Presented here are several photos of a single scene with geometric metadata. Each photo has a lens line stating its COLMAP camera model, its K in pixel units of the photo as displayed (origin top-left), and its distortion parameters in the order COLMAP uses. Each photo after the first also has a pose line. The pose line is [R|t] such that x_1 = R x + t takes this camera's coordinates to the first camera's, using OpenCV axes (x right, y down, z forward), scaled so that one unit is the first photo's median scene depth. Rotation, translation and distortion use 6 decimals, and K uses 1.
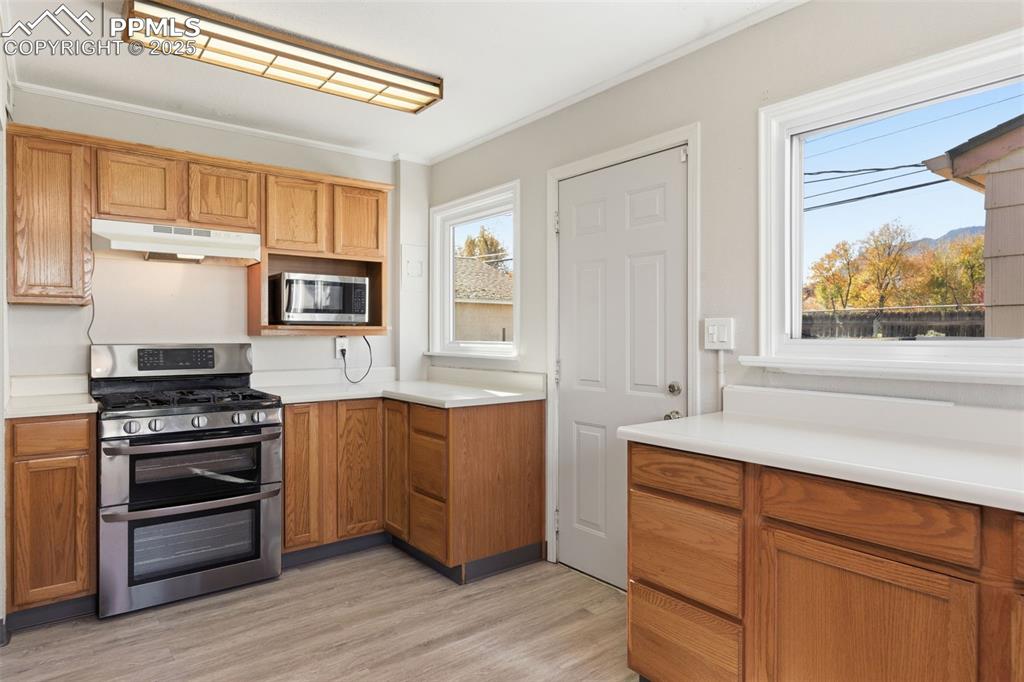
lens RADIAL K [[605.0, 0, 510.6], [0, 605.0, 336.4], [0, 0, 1]] dist [-0.001506, 0.001041]
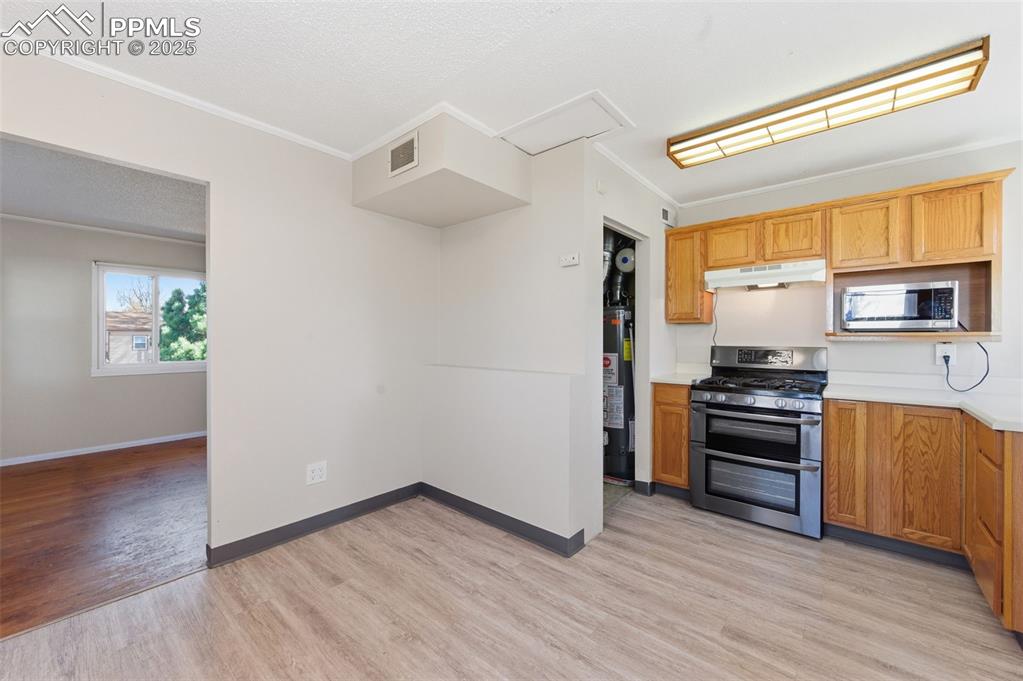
lens RADIAL K [[400.1, 0, 507.0], [0, 400.1, 339.9], [0, 0, 1]] dist [0.000624, -0.000130]
pose [[0.193314, 0.004684, -0.981126, 0.275329], [-0.005035, 0.999980, 0.003782, -0.003939], [0.981124, 0.004209, 0.193334, 0.218129]]
